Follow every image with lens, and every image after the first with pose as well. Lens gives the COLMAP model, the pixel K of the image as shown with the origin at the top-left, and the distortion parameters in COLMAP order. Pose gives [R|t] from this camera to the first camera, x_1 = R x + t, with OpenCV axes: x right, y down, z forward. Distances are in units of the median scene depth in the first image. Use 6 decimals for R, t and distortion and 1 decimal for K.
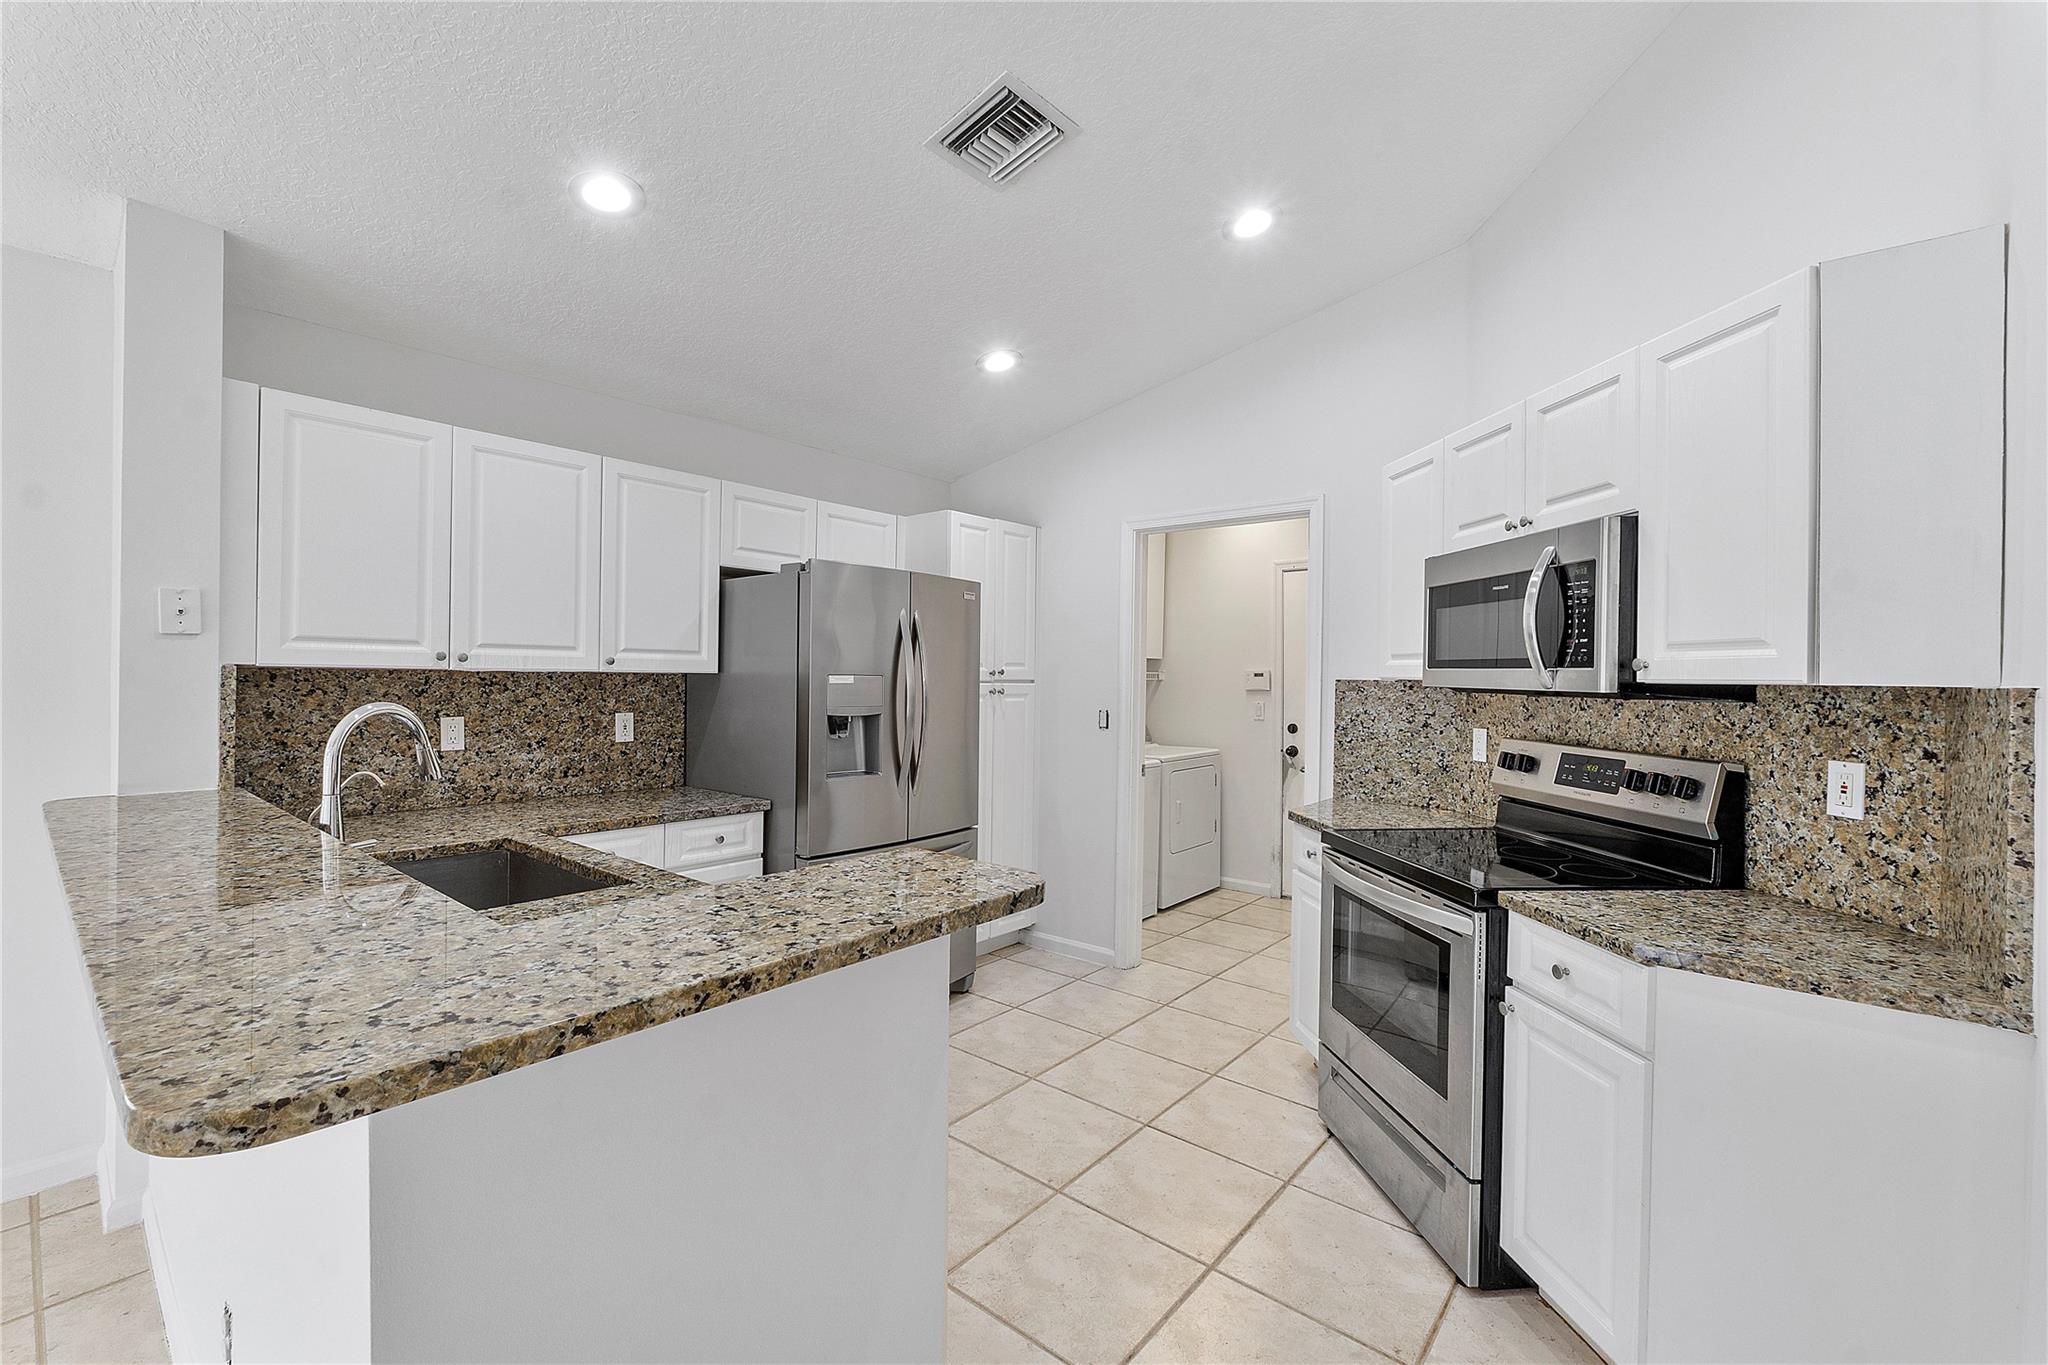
lens RADIAL K [[865.5, 0, 1004.7], [0, 865.5, 681.4], [0, 0, 1]] dist [-0.005798, 0.000159]
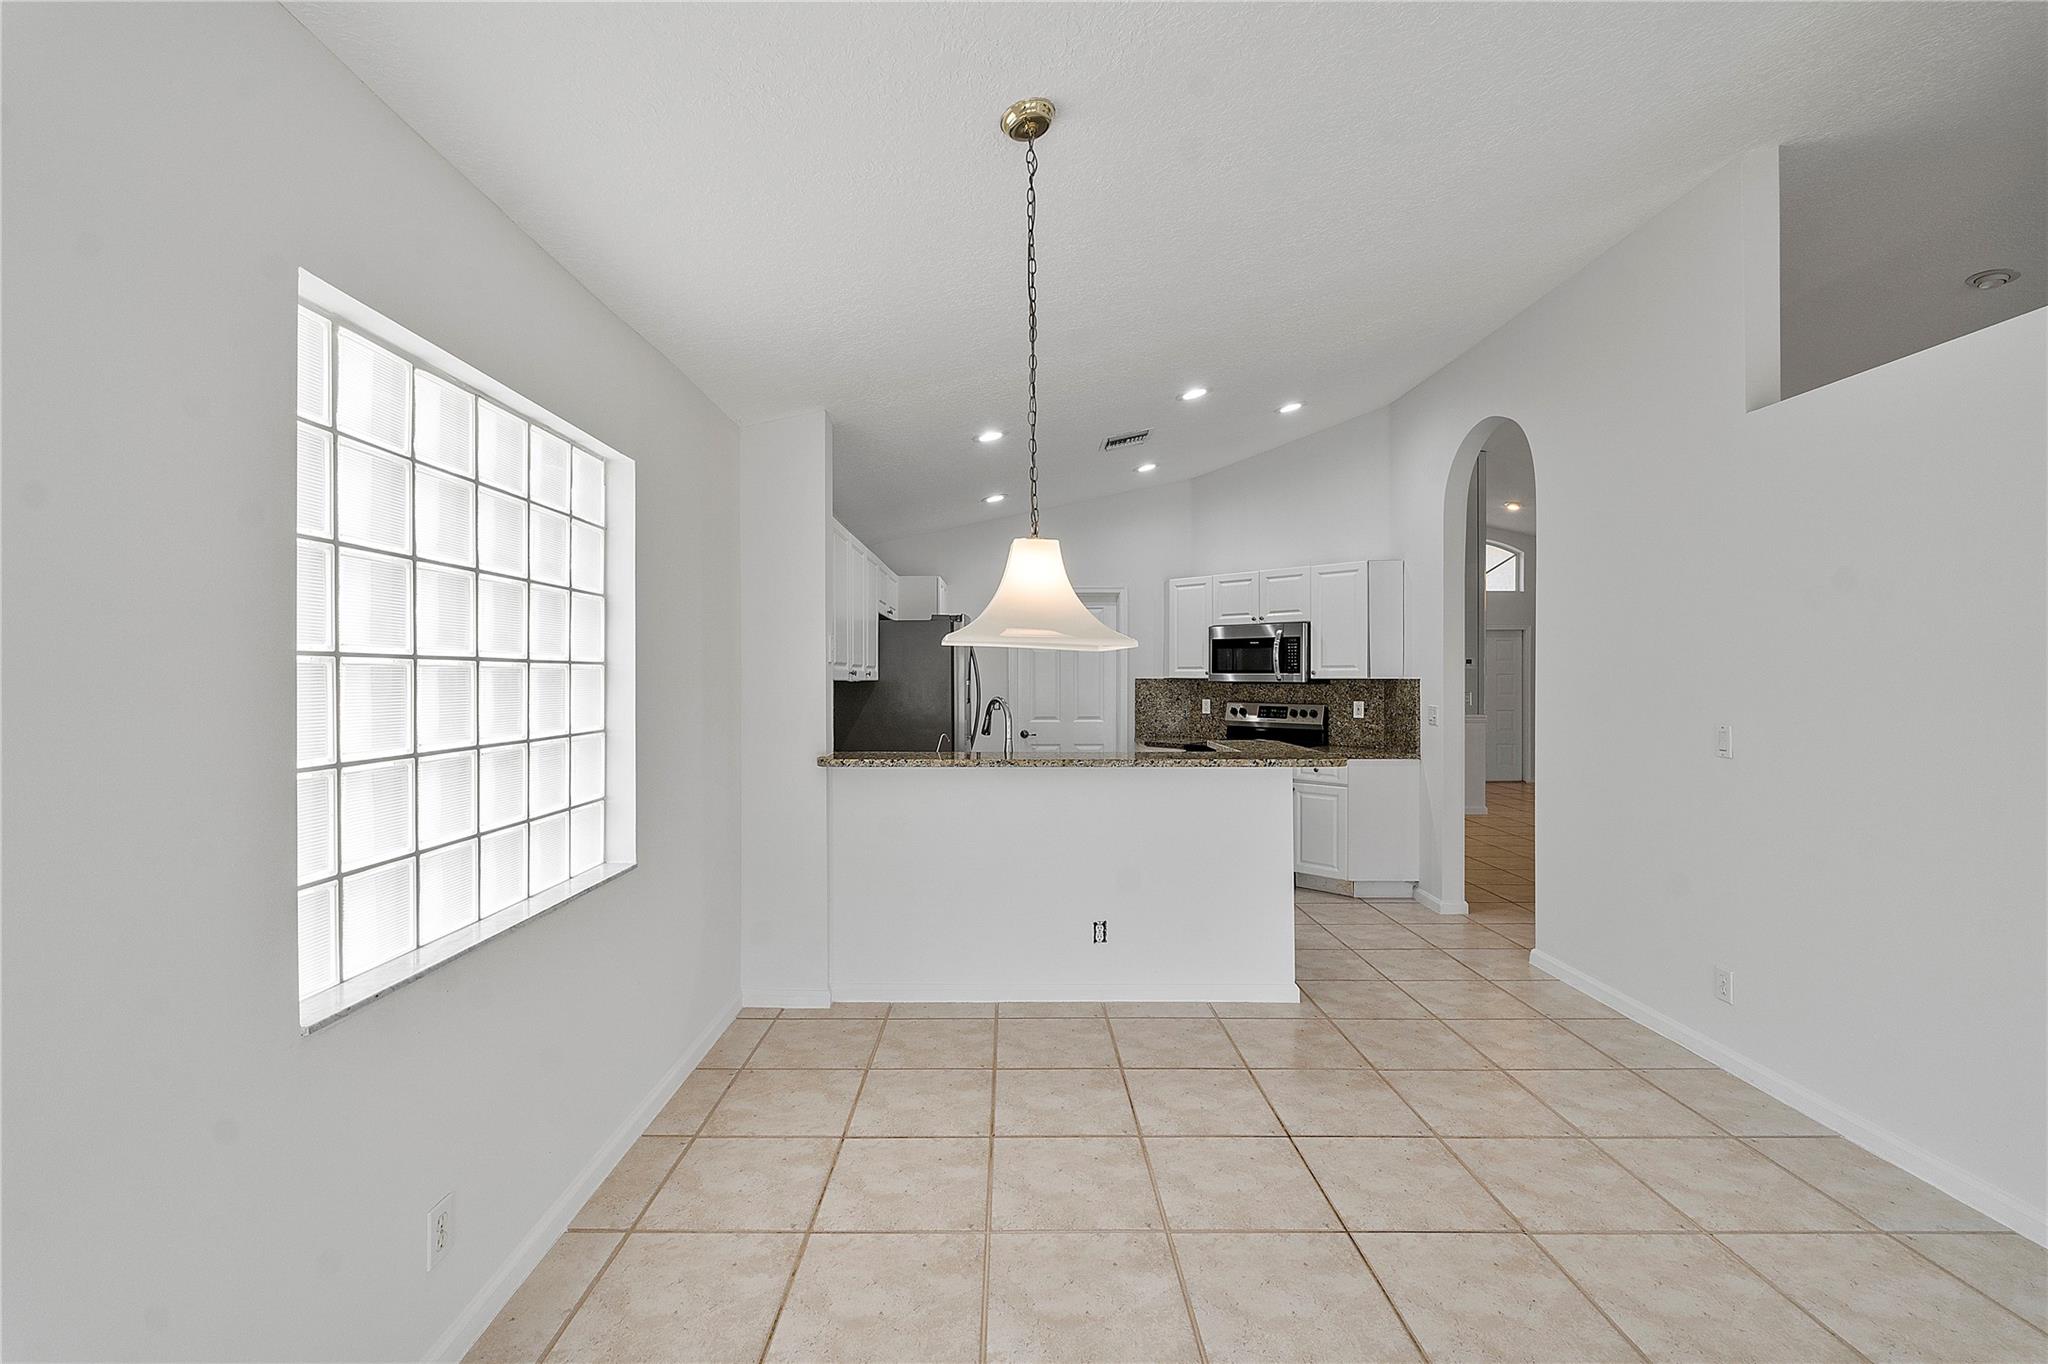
lens RADIAL K [[865.5, 0, 997.7], [0, 865.5, 676.6], [0, 0, 1]] dist [-0.005798, 0.000159]
pose [[0.767338, -0.012963, 0.641112, -1.526954], [0.014472, 0.999891, 0.002897, -0.021837], [-0.641080, 0.007055, 0.767442, -0.460507]]
